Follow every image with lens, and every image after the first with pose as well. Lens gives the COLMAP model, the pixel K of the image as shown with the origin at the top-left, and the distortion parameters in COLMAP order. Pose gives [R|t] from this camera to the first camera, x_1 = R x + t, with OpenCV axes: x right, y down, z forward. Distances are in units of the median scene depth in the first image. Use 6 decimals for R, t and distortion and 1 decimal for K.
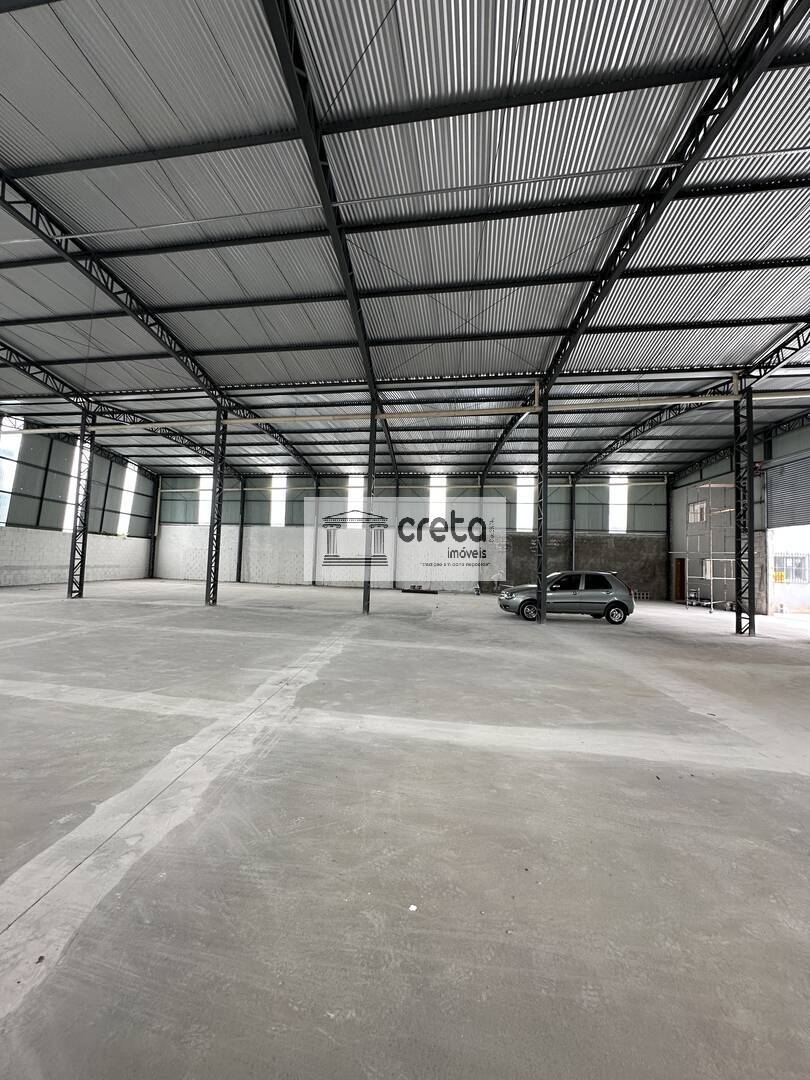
lens RADIAL K [[435.1, 0, 405.0], [0, 435.1, 540.0], [0, 0, 1]] dist [-0.004474, -0.000062]
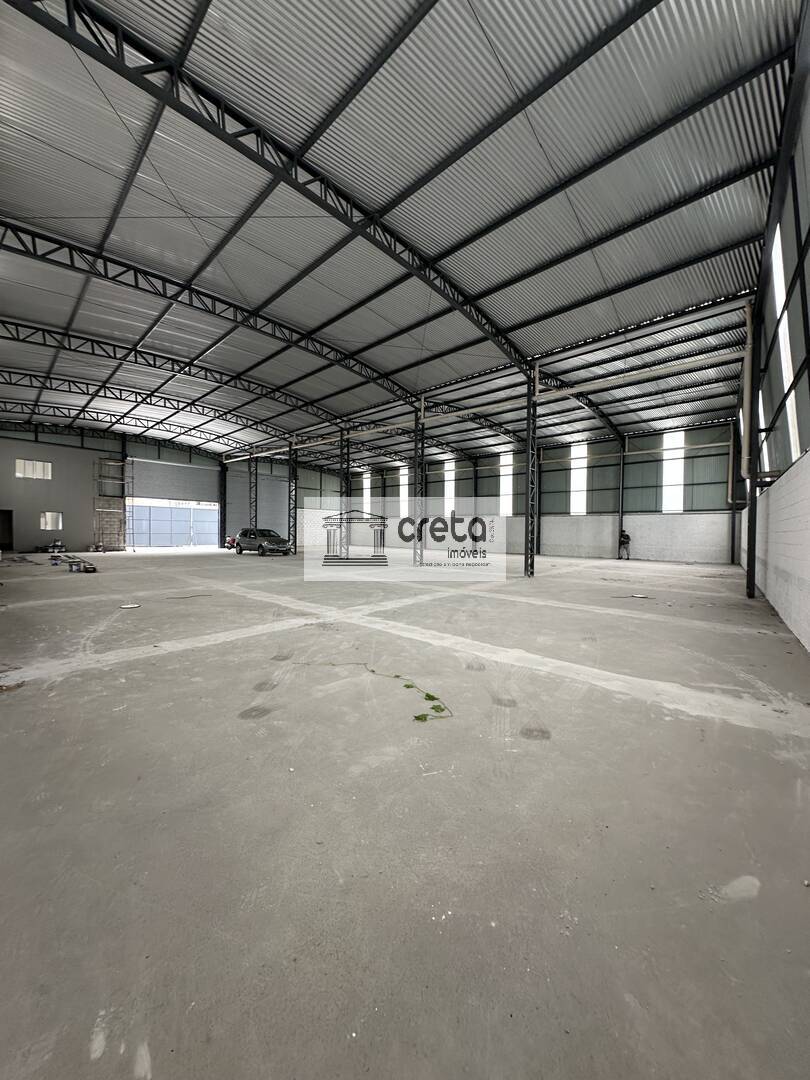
lens RADIAL K [[429.8, 0, 405.0], [0, 429.8, 540.0], [0, 0, 1]] dist [-0.001568, -0.000066]
pose [[0.803299, -0.004031, -0.595562, 0.301297], [0.043897, 0.997658, 0.052456, 0.006605], [0.593956, -0.068281, 0.801595, -0.052717]]
